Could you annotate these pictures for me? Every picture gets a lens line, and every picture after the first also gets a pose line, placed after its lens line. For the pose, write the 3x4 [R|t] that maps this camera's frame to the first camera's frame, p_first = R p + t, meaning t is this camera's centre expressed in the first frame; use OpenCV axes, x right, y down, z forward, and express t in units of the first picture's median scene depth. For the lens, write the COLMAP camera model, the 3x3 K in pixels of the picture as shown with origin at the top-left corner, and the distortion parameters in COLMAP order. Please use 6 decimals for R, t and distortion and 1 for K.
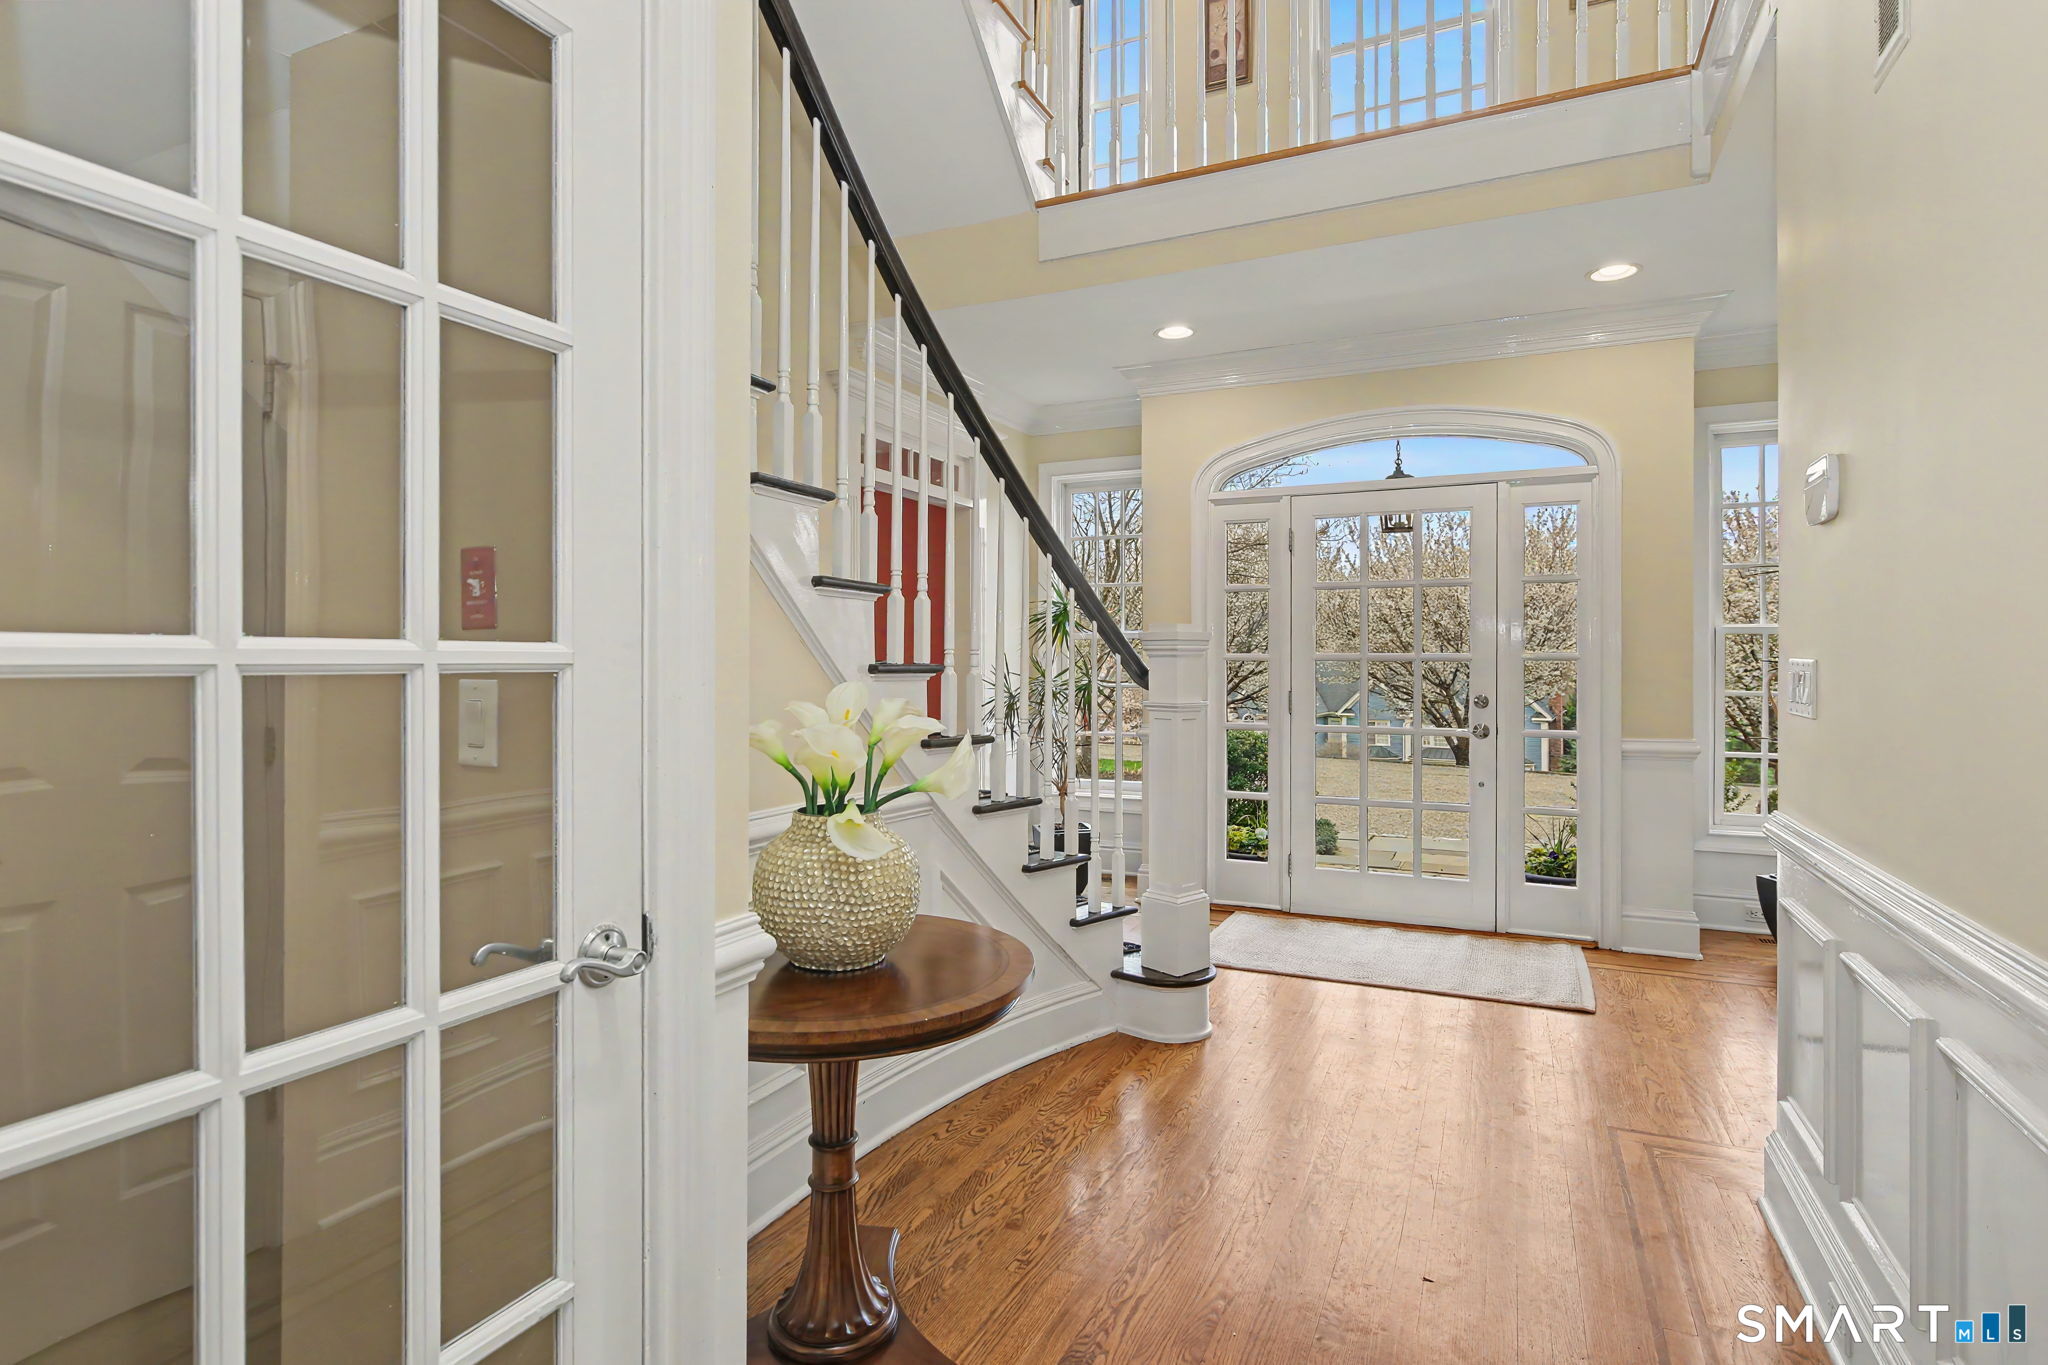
lens RADIAL K [[1044.7, 0, 1018.5], [0, 1044.7, 665.9], [0, 0, 1]] dist [0.002298, 0.000052]
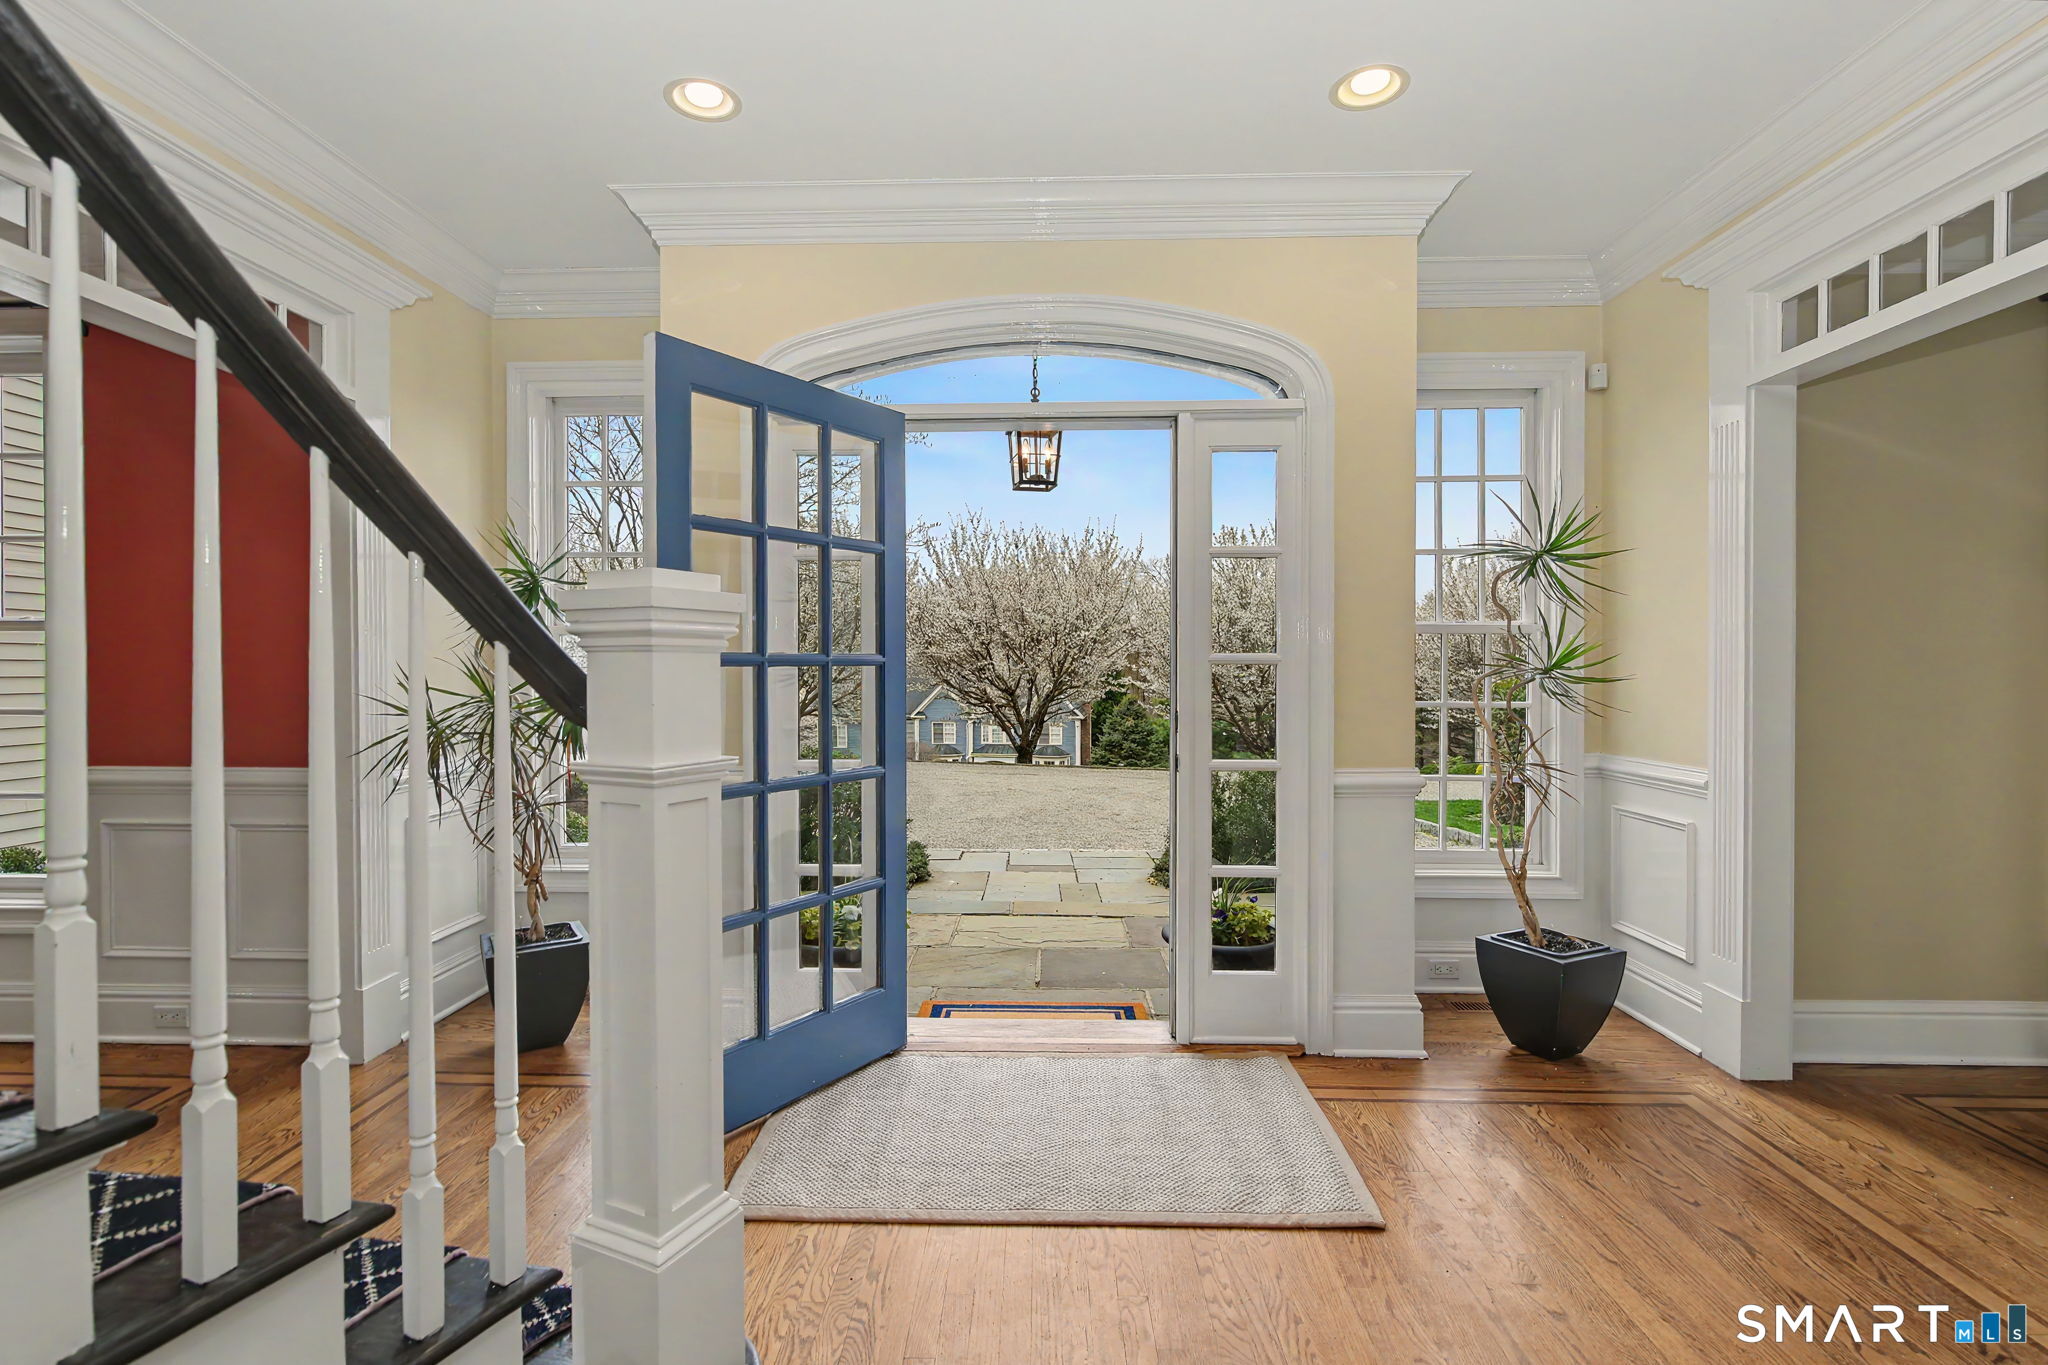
lens RADIAL K [[971.4, 0, 1019.7], [0, 971.4, 674.5], [0, 0, 1]] dist [0.001986, 0.000065]
pose [[0.917871, -0.003903, 0.396861, 0.097431], [0.003691, 0.999992, 0.001298, 0.000395], [-0.396863, 0.000273, 0.917878, 0.440833]]
